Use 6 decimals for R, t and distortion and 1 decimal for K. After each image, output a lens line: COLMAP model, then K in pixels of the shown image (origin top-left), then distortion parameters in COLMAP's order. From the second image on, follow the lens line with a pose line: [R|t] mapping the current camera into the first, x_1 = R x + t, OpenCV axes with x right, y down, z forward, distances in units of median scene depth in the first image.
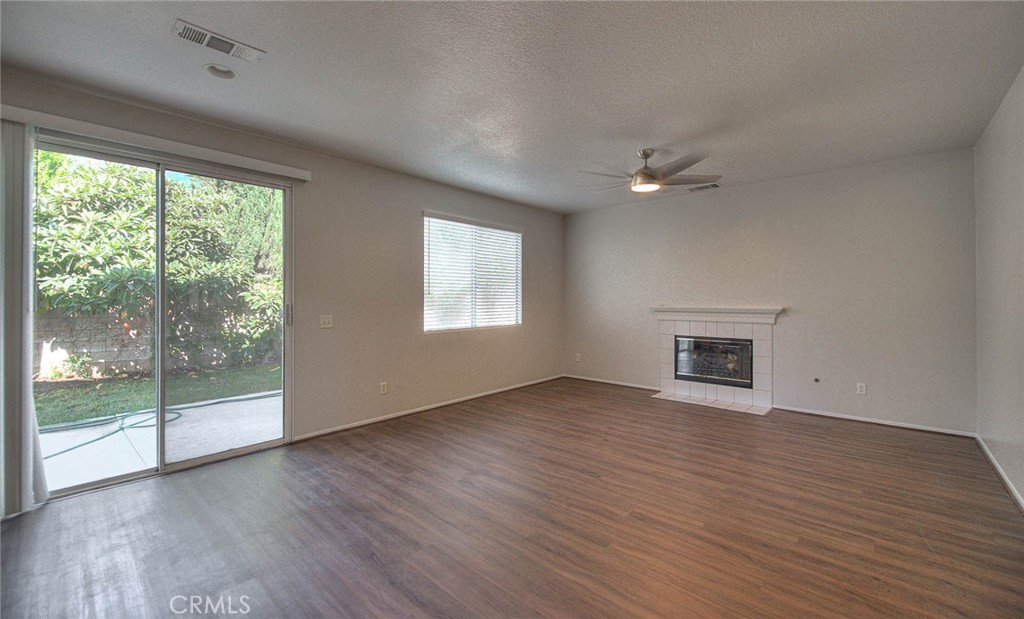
lens RADIAL K [[422.7, 0, 512.9], [0, 422.7, 303.0], [0, 0, 1]] dist [0.001369, 0.000191]
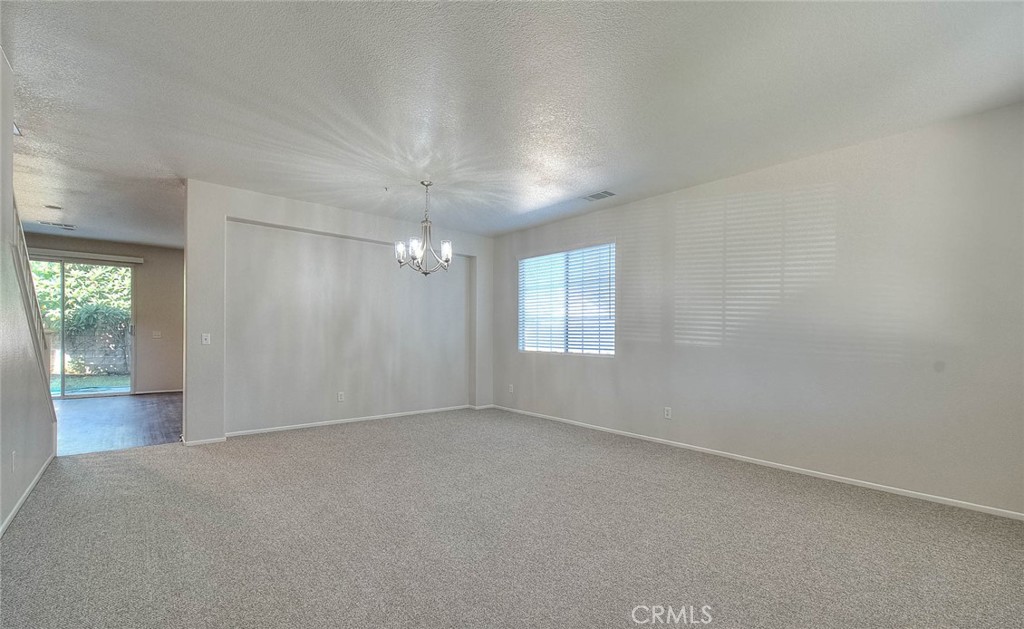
lens RADIAL K [[422.7, 0, 501.5], [0, 422.7, 339.5], [0, 0, 1]] dist [0.001369, 0.000191]
pose [[0.994673, 0.017867, -0.101516, 0.835024], [-0.017294, 0.999829, 0.006517, 0.015338], [0.101616, -0.004726, 0.994813, -0.484049]]
